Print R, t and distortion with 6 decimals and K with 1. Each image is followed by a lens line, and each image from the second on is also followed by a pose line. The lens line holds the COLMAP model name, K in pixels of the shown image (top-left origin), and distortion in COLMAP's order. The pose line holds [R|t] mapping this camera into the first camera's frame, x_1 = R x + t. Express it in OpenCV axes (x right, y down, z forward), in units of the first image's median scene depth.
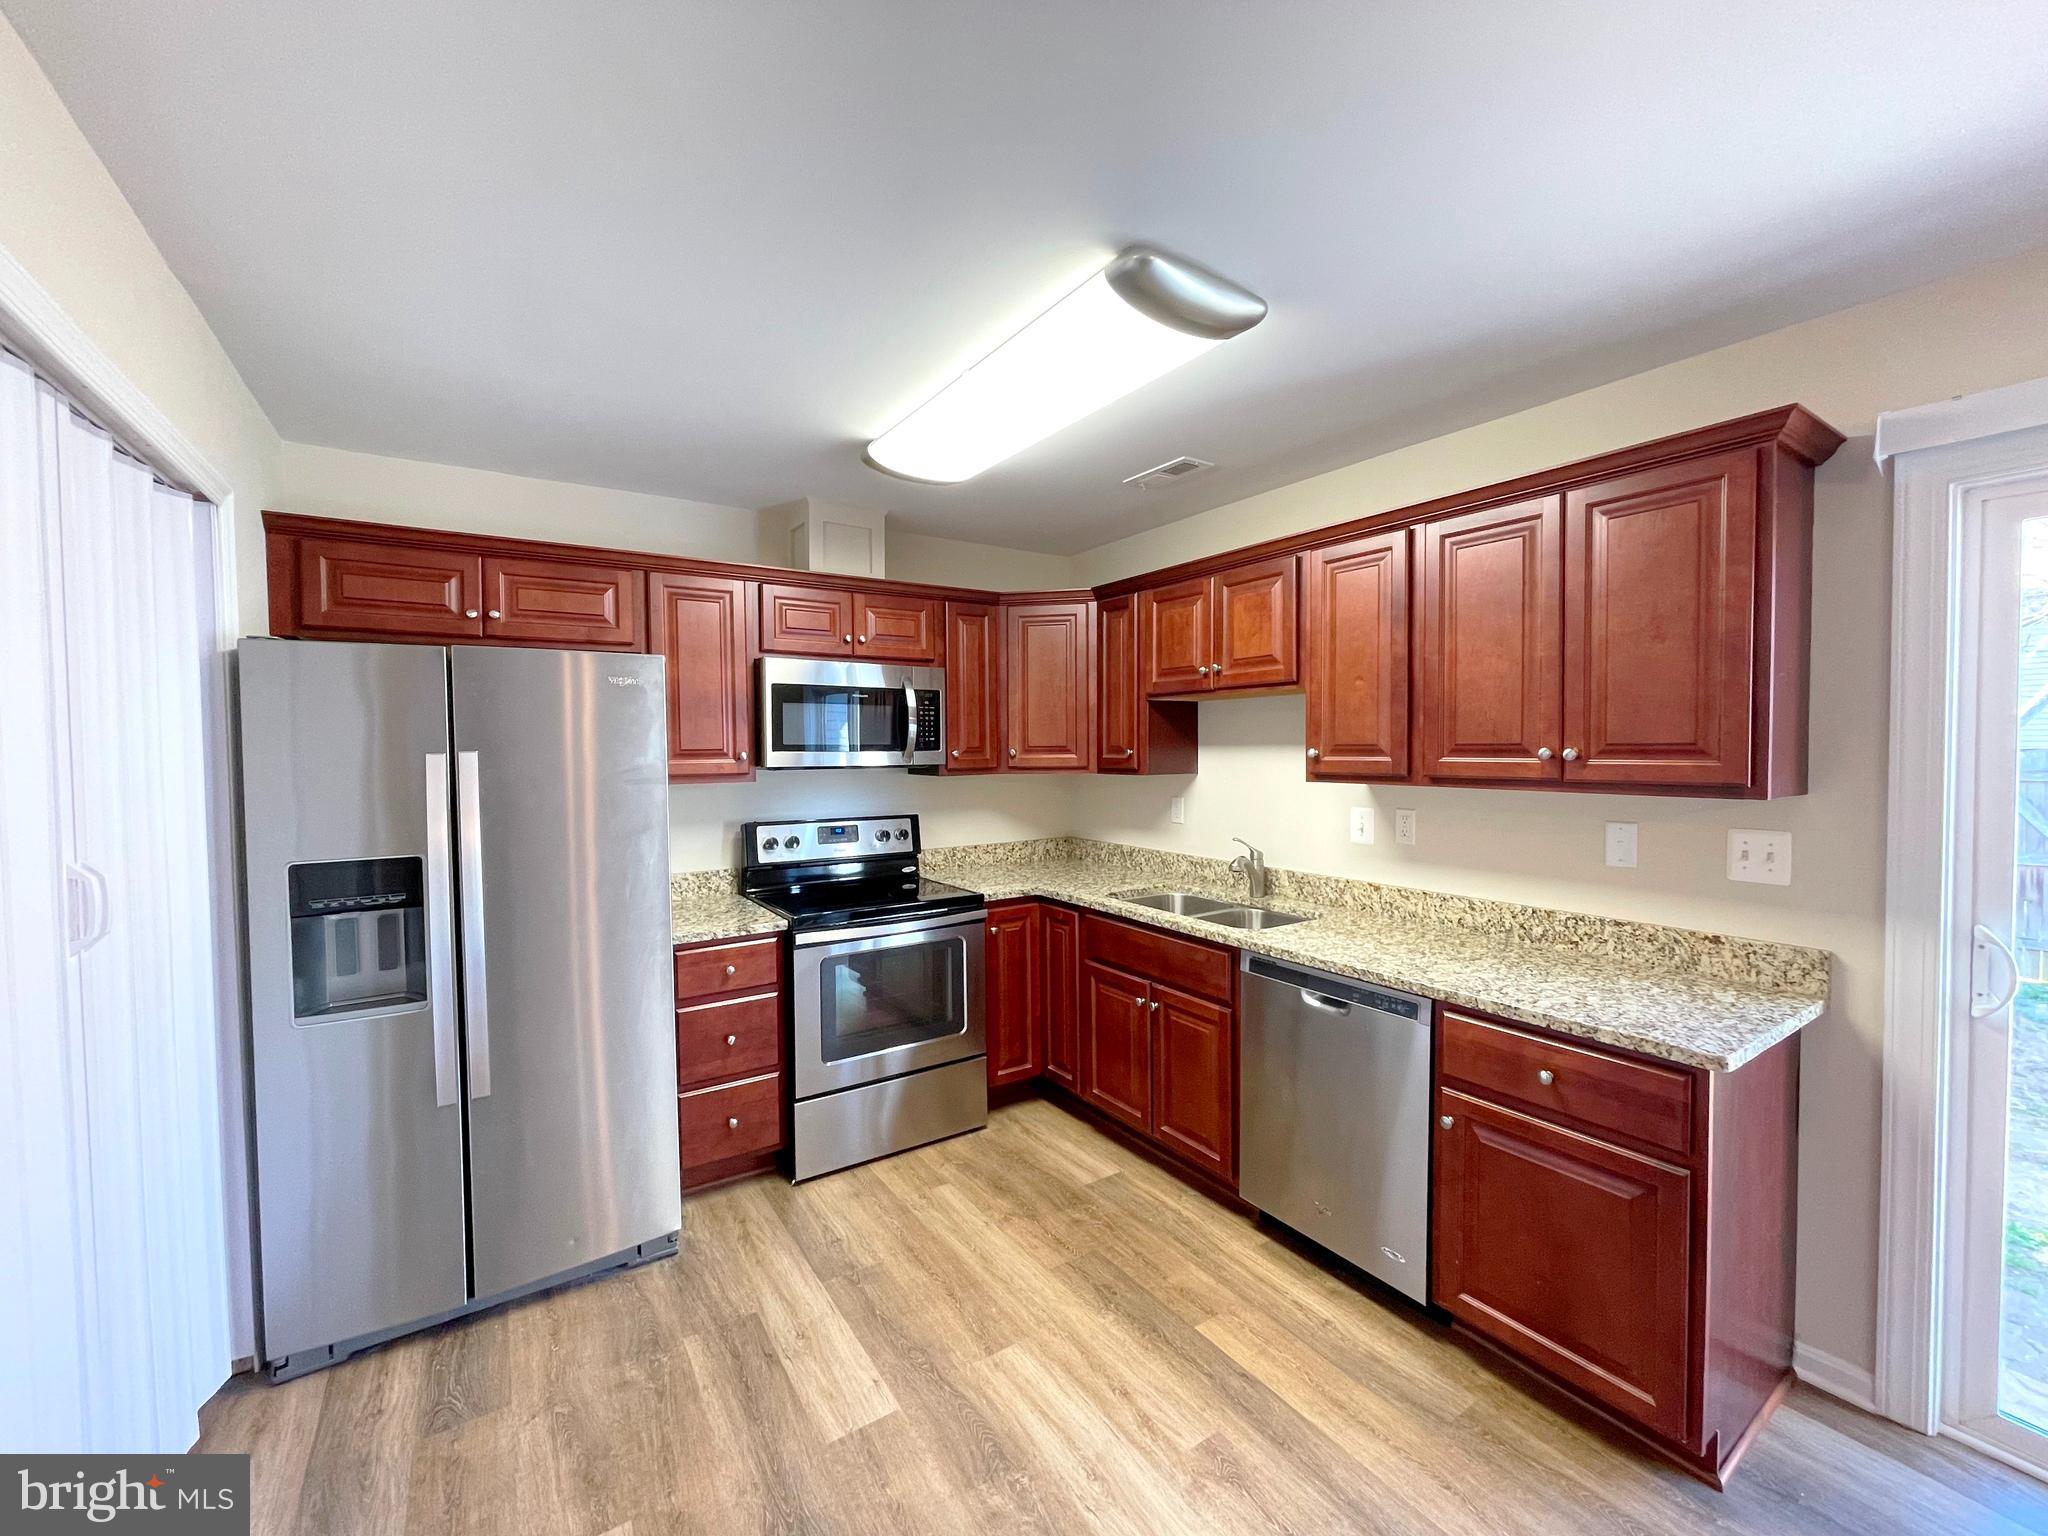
lens RADIAL K [[821.8, 0, 1017.2], [0, 821.8, 769.7], [0, 0, 1]] dist [-0.001653, 0.000794]
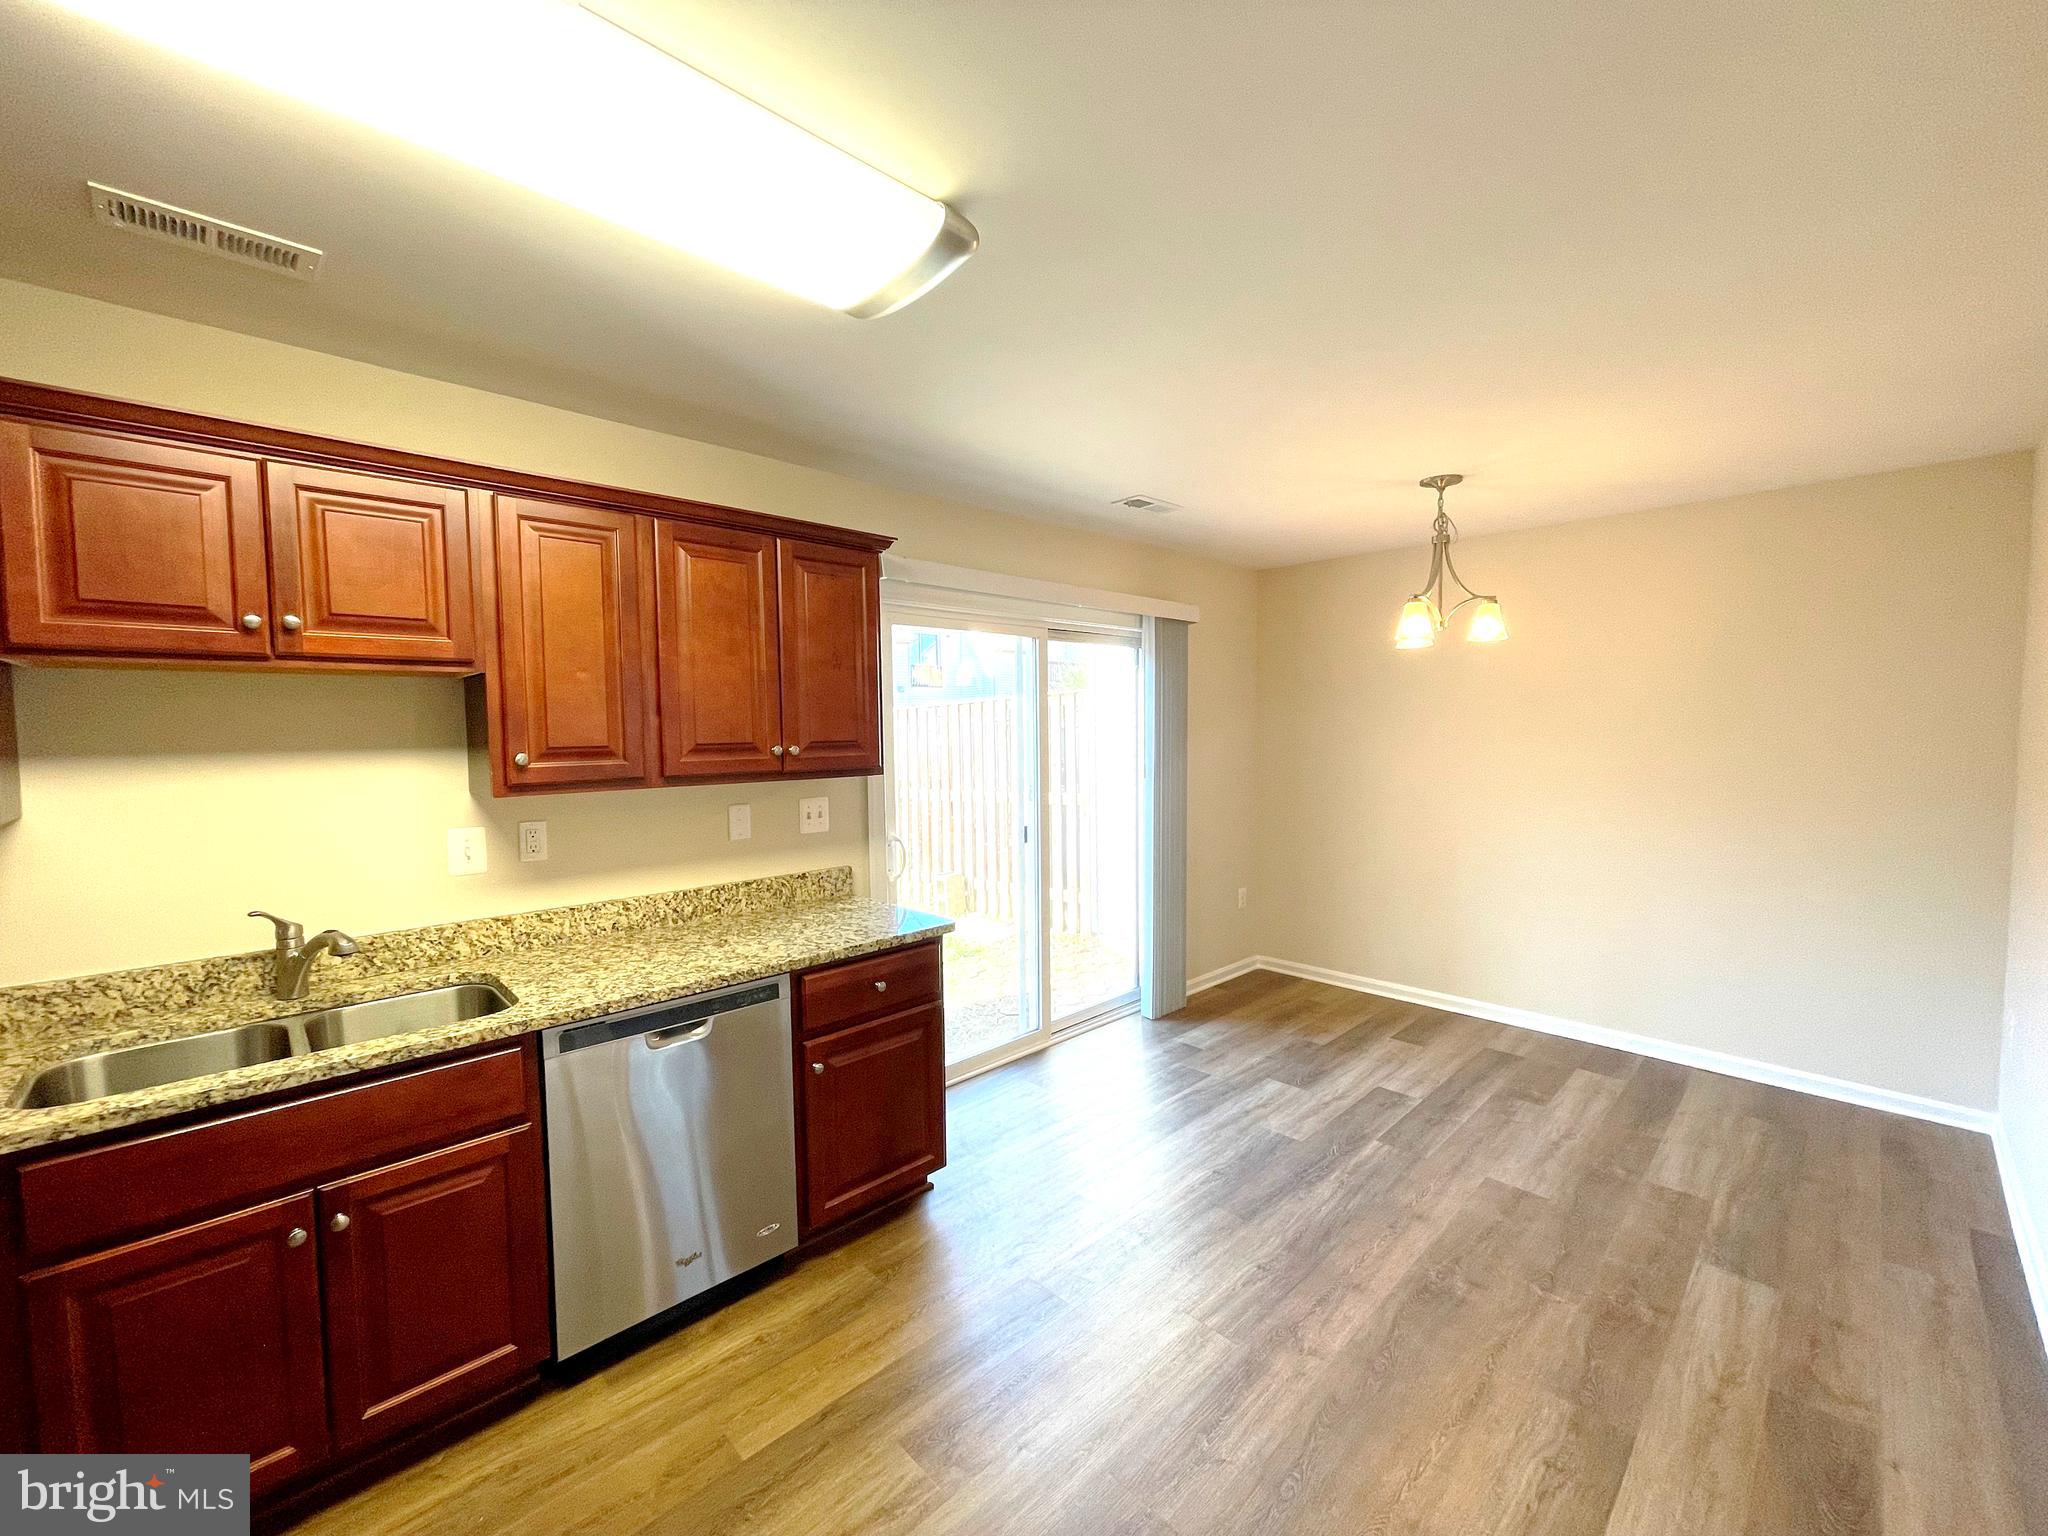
lens RADIAL K [[821.8, 0, 1017.2], [0, 821.8, 769.7], [0, 0, 1]] dist [-0.001653, 0.000794]
pose [[-0.179305, -0.045995, 0.982718, -0.496187], [0.041089, 0.997685, 0.054193, -0.033935], [-0.982935, 0.050096, -0.177000, 0.688767]]
